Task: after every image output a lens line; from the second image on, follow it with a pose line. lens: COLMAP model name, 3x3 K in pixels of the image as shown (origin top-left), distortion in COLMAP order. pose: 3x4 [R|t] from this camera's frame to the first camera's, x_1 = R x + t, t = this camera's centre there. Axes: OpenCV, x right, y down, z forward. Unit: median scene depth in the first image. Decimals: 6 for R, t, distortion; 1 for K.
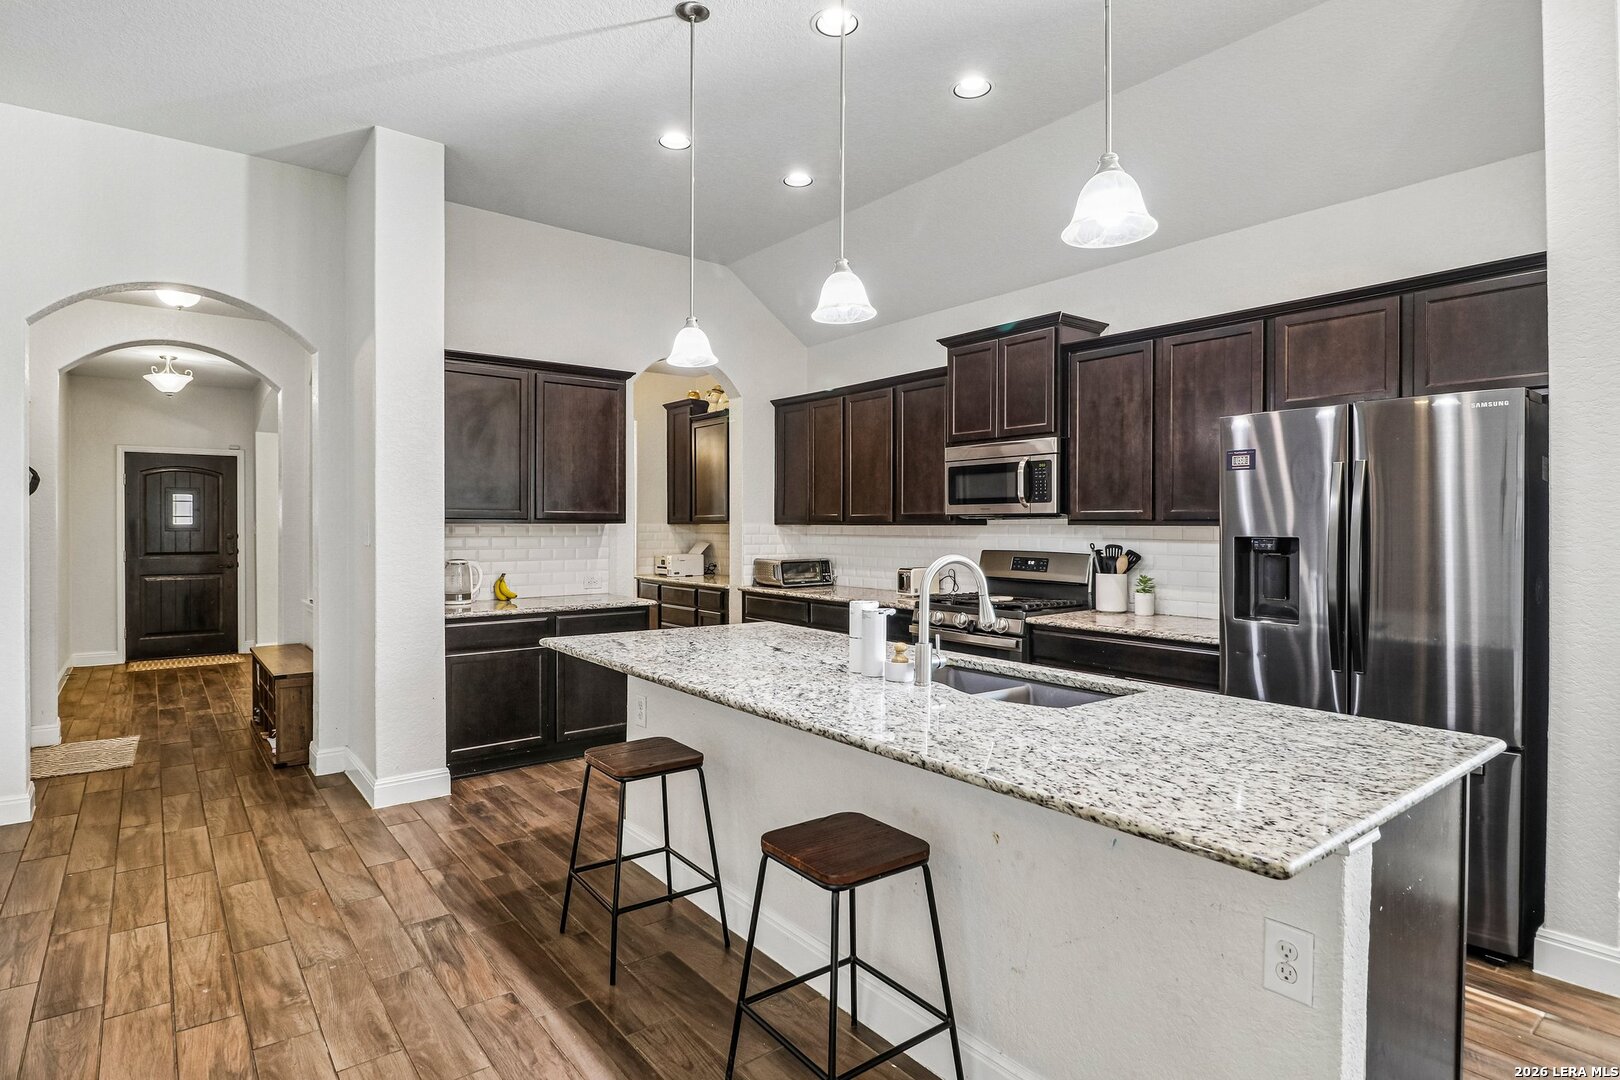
lens RADIAL K [[841.2, 0, 801.8], [0, 841.2, 532.7], [0, 0, 1]] dist [-0.005214, -0.000288]
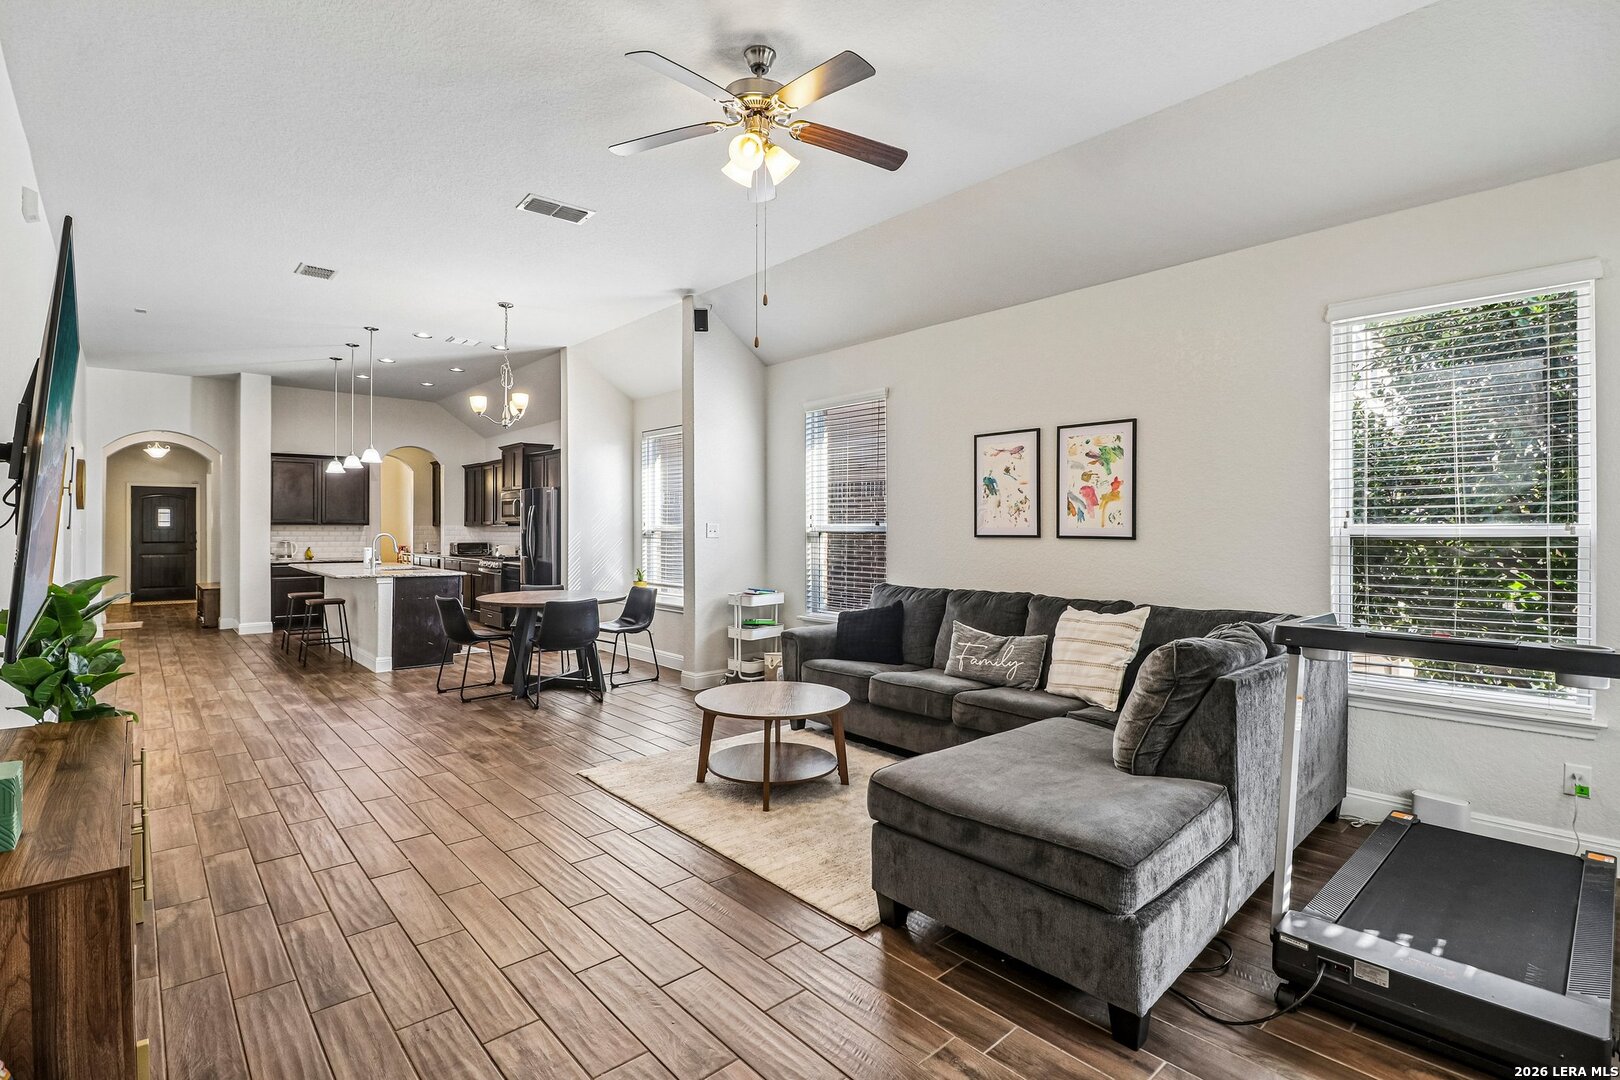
lens RADIAL K [[752.7, 0, 803.8], [0, 752.7, 528.5], [0, 0, 1]] dist [0.000682, -0.014342]
pose [[0.997504, 0.000089, 0.070613, 1.022941], [0.000493, 0.999966, -0.008230, 0.018886], [-0.070611, 0.008244, 0.997470, -1.375613]]
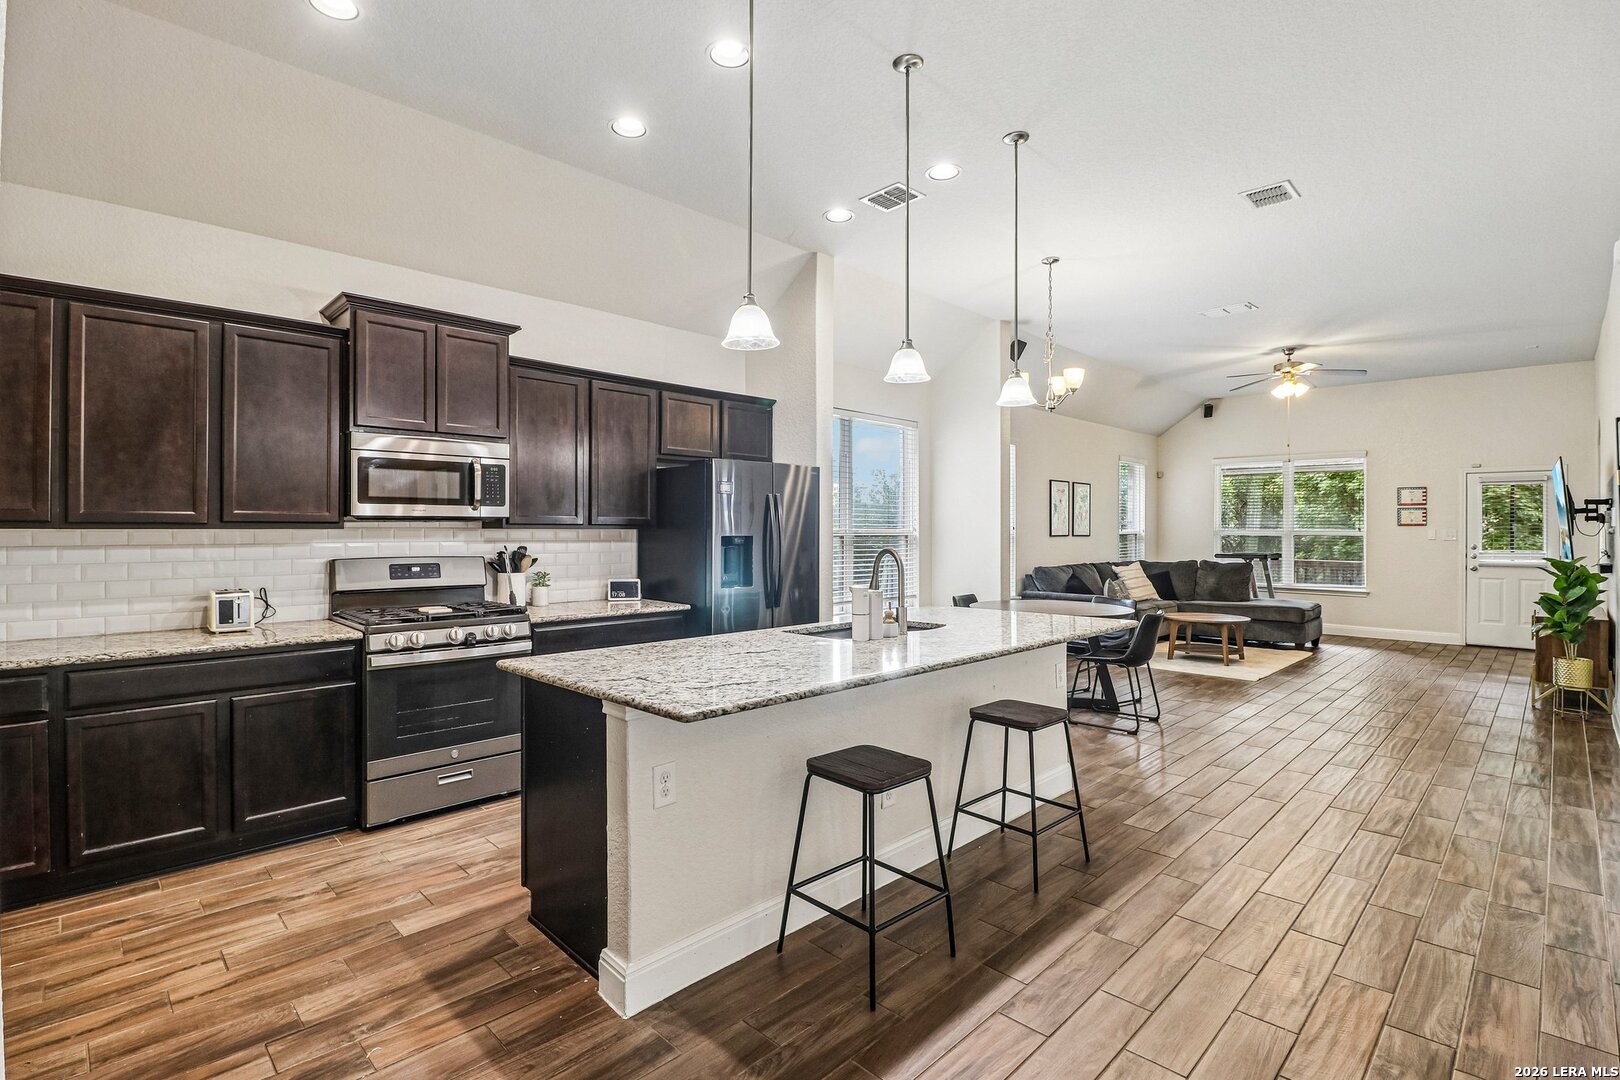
lens RADIAL K [[752.7, 0, 803.8], [0, 752.7, 528.5], [0, 0, 1]] dist [0.000682, -0.014342]
pose [[-0.117185, 0.001095, 0.993110, -0.685093], [0.008769, 0.999962, -0.000068, -0.006182], [-0.993071, 0.008701, -0.117190, 0.771879]]
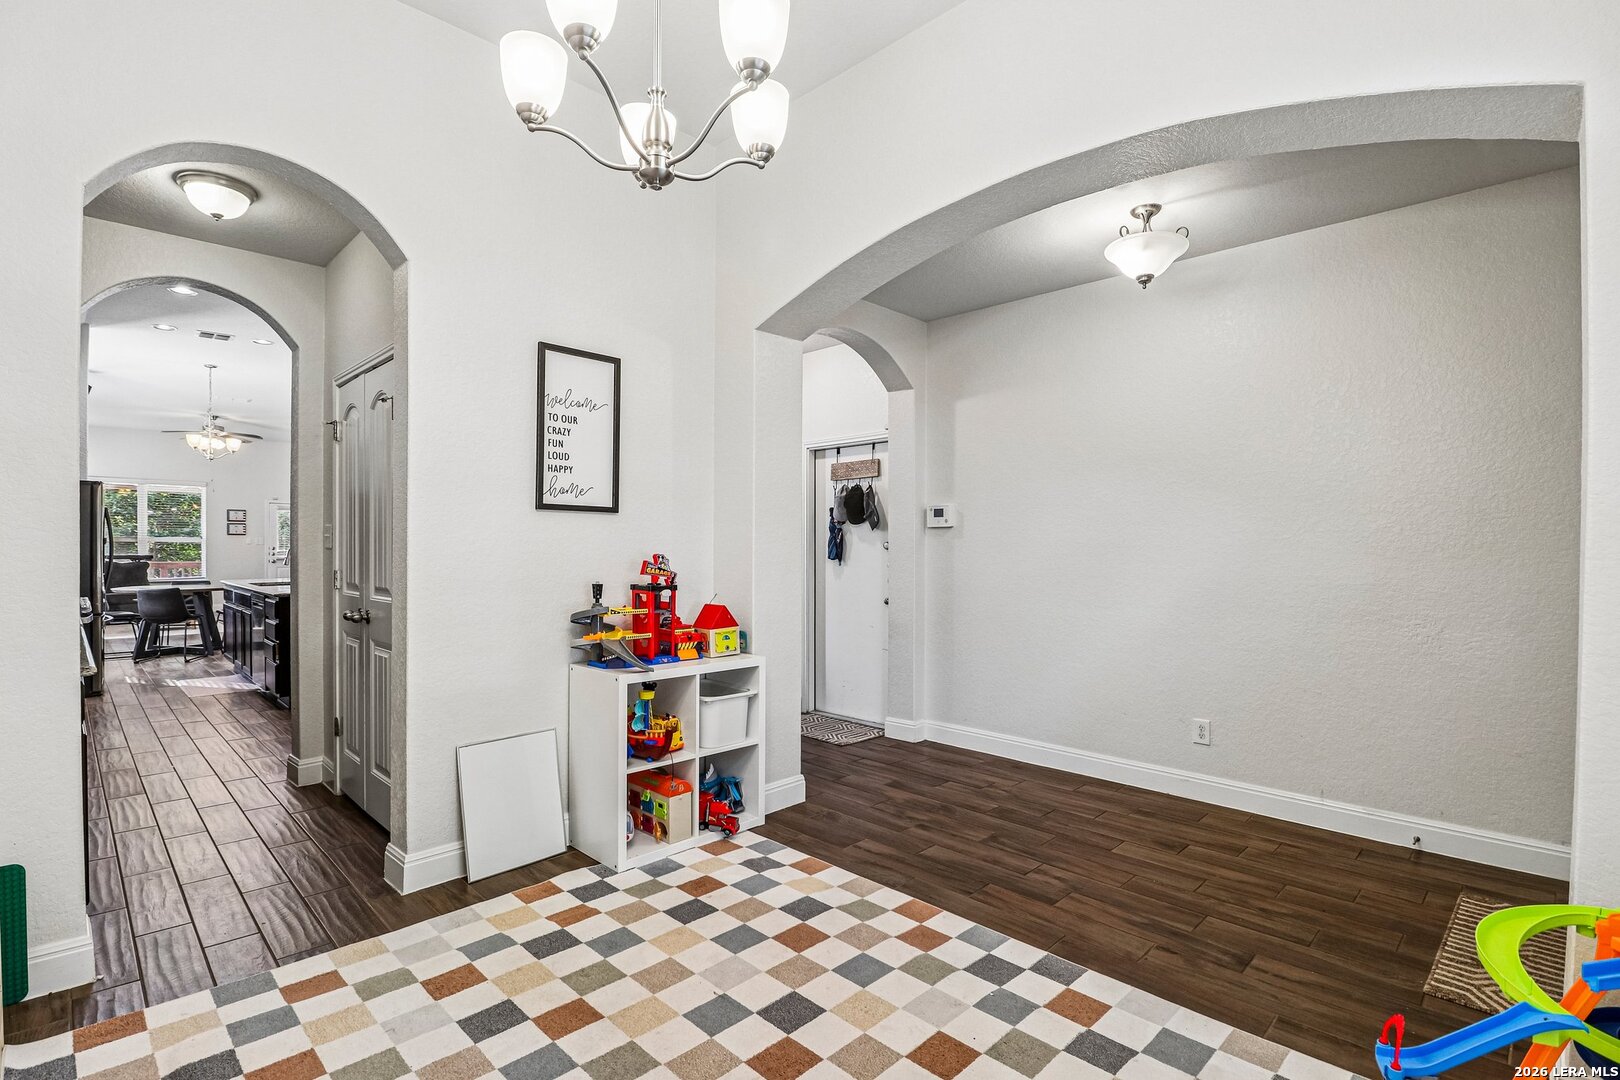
lens RADIAL K [[761.3, 0, 801.9], [0, 761.3, 559.5], [0, 0, 1]] dist [-0.001294, -0.015585]
pose [[-0.992598, -0.005963, -0.121302, -0.795816], [-0.009235, 0.999608, 0.026430, -0.002813], [0.121097, 0.027354, -0.992264, 2.393175]]
